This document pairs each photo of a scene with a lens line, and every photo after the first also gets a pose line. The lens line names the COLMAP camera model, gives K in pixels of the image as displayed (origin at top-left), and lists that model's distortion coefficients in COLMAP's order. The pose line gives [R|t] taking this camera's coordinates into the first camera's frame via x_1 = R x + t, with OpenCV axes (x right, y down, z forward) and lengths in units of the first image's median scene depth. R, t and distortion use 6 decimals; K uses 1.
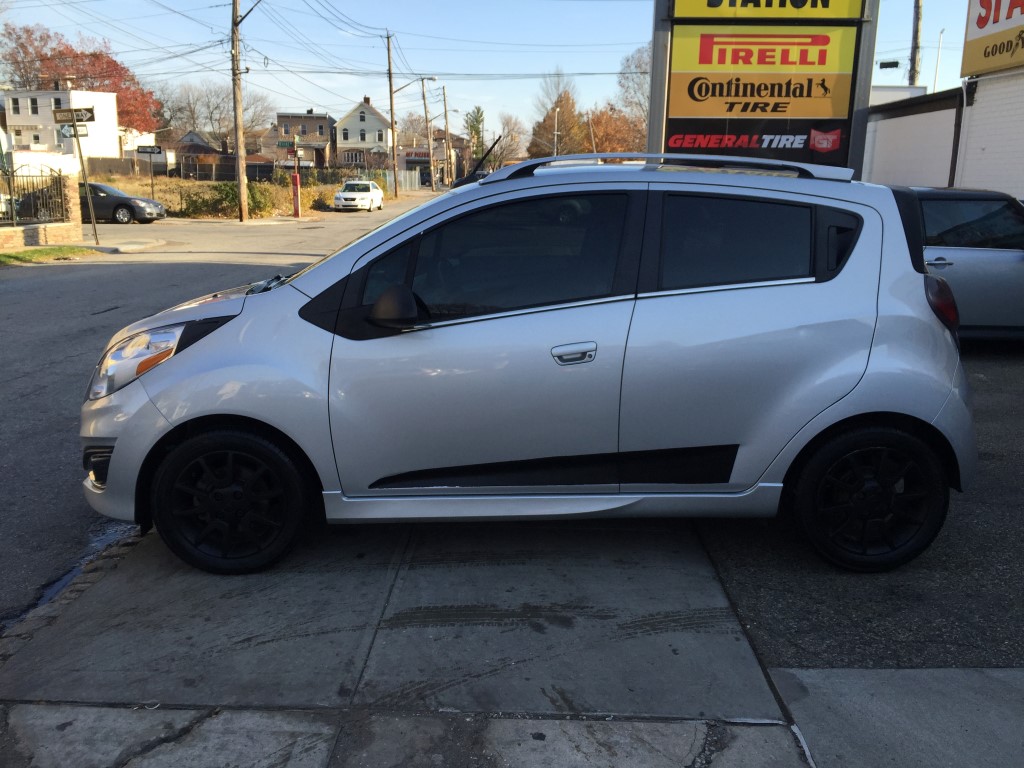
lens RADIAL K [[874.1, 0, 512.6], [0, 874.1, 399.8], [0, 0, 1]] dist [0.075442, -0.109796]
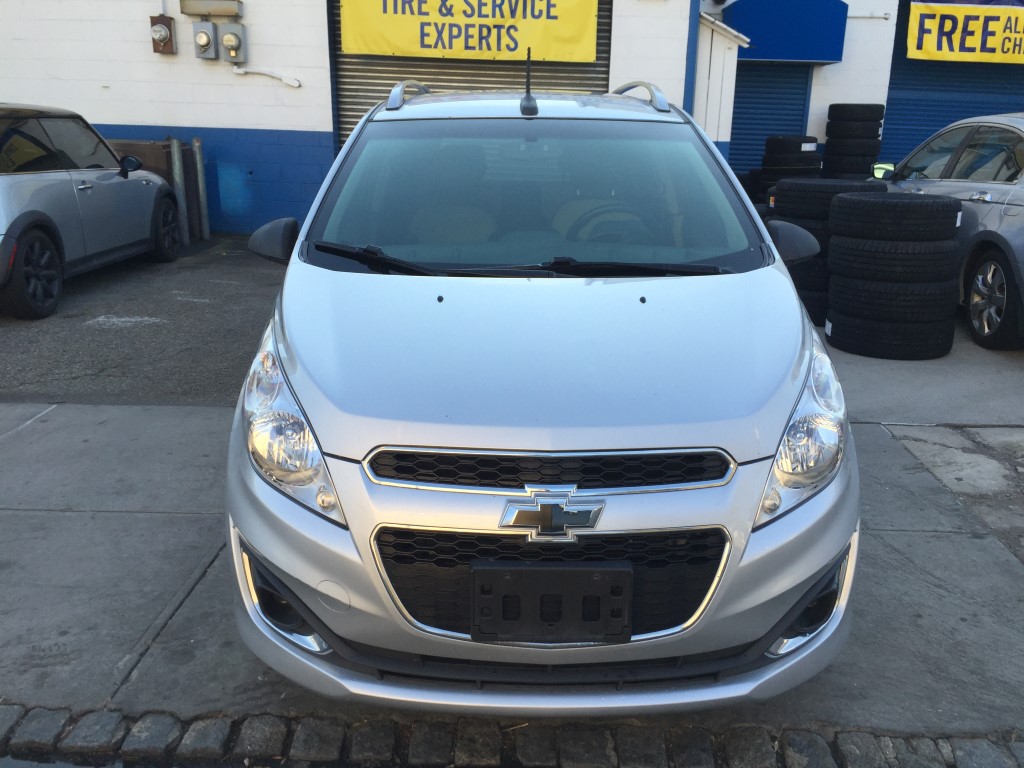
lens RADIAL K [[874.1, 0, 504.5], [0, 874.1, 390.9], [0, 0, 1]] dist [0.075442, -0.109796]
pose [[0.010377, -0.298068, 0.954488, -0.241948], [0.211257, 0.933647, 0.289263, -0.066253], [-0.977376, 0.198640, 0.072657, 0.276619]]
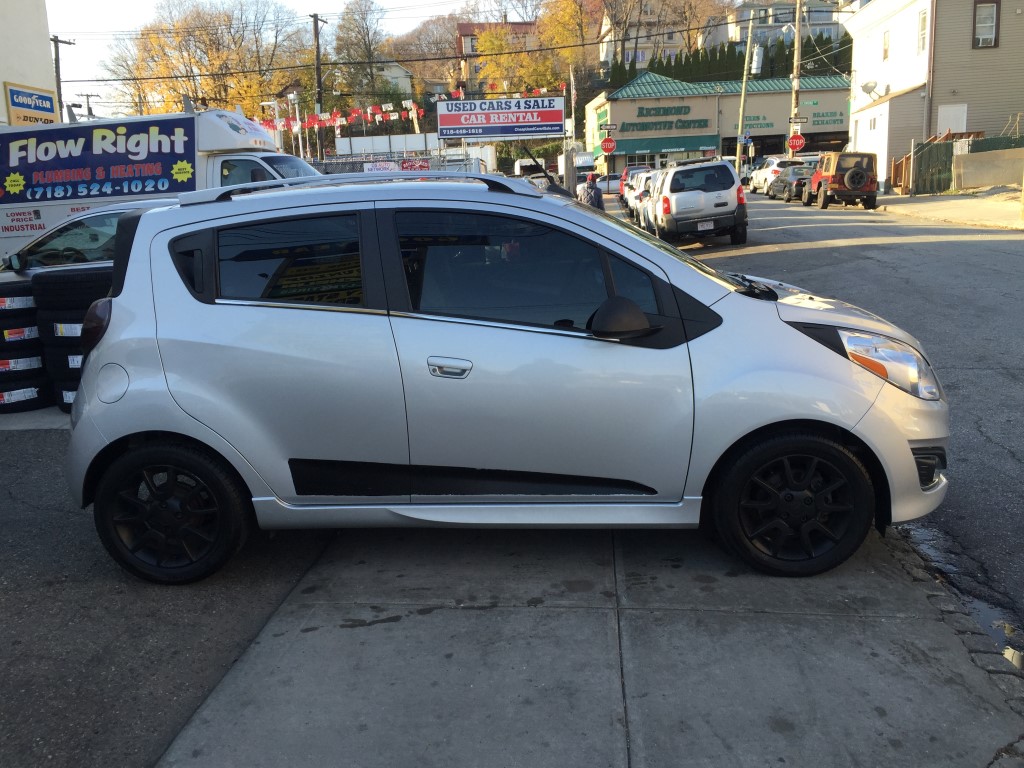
lens RADIAL K [[874.1, 0, 510.0], [0, 874.1, 375.7], [0, 0, 1]] dist [0.075442, -0.109796]
pose [[-0.997237, 0.015905, 0.072566, -0.015312], [0.044898, 0.907267, 0.418151, -0.132201], [-0.059186, 0.420254, -0.905474, 0.550771]]
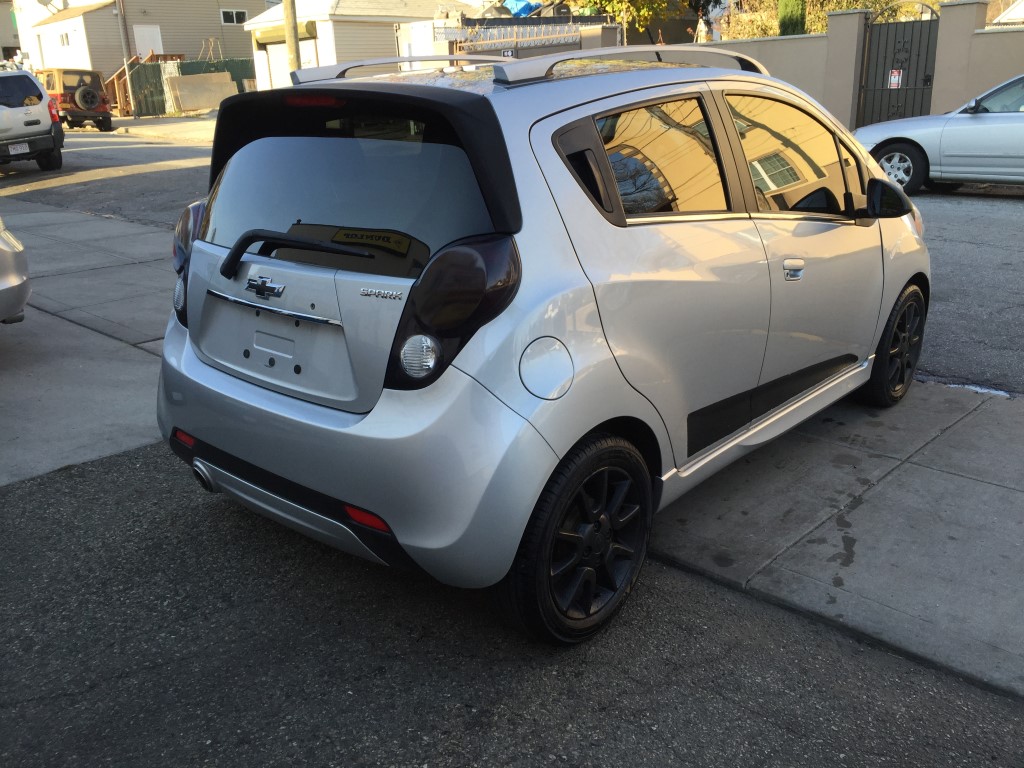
lens RADIAL K [[874.1, 0, 508.9], [0, 874.1, 375.1], [0, 0, 1]] dist [0.075442, -0.109796]
pose [[-0.667537, 0.234483, -0.706691, 0.225108], [-0.151966, 0.886234, 0.437602, -0.097568], [0.728904, 0.399509, -0.555961, 0.417220]]
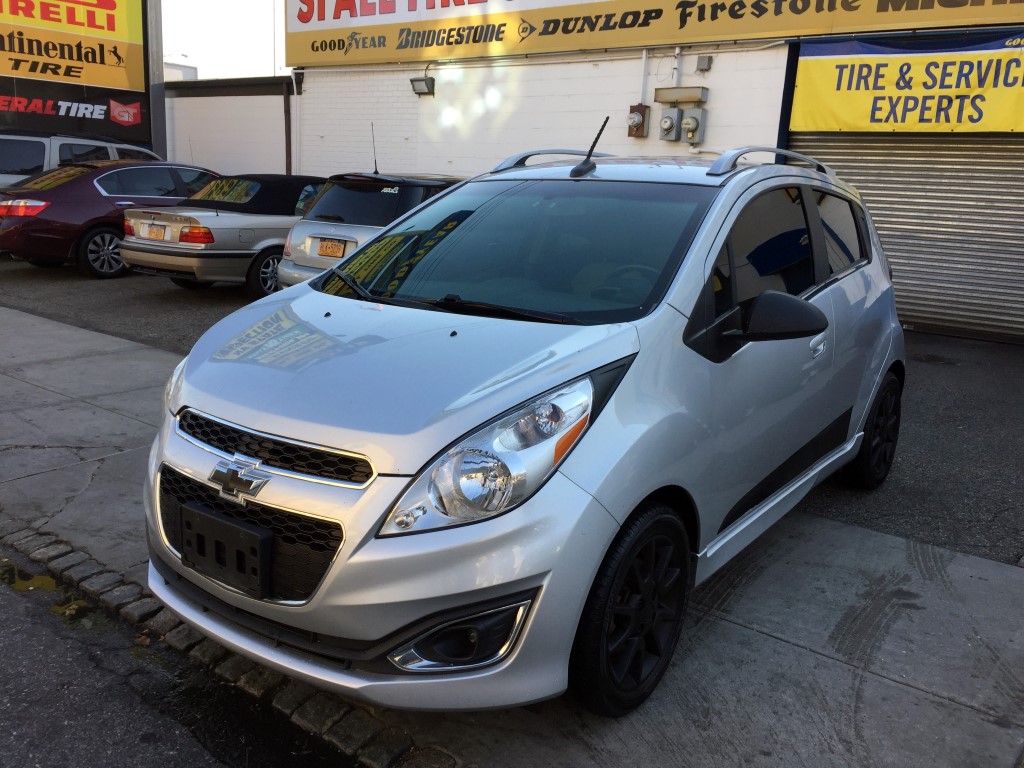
lens RADIAL K [[874.1, 0, 516.3], [0, 874.1, 389.7], [0, 0, 1]] dist [0.075442, -0.109796]
pose [[0.609911, -0.163607, 0.775398, -0.214645], [0.151561, 0.984477, 0.088507, -0.033069], [-0.777842, 0.063539, 0.625240, 0.143474]]
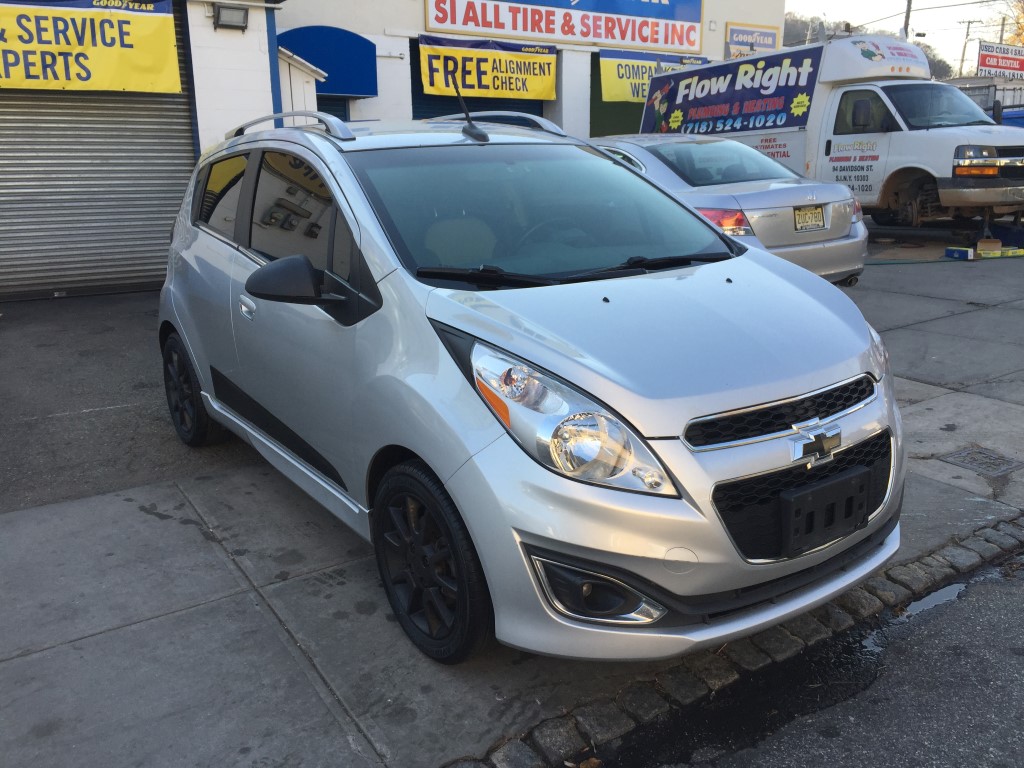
lens RADIAL K [[874.1, 0, 512.9], [0, 874.1, 386.2], [0, 0, 1]] dist [0.075442, -0.109796]
pose [[-0.566798, -0.206851, 0.797467, -0.221329], [0.201691, 0.903673, 0.377751, -0.093480], [-0.798787, 0.374950, -0.470480, 0.400676]]
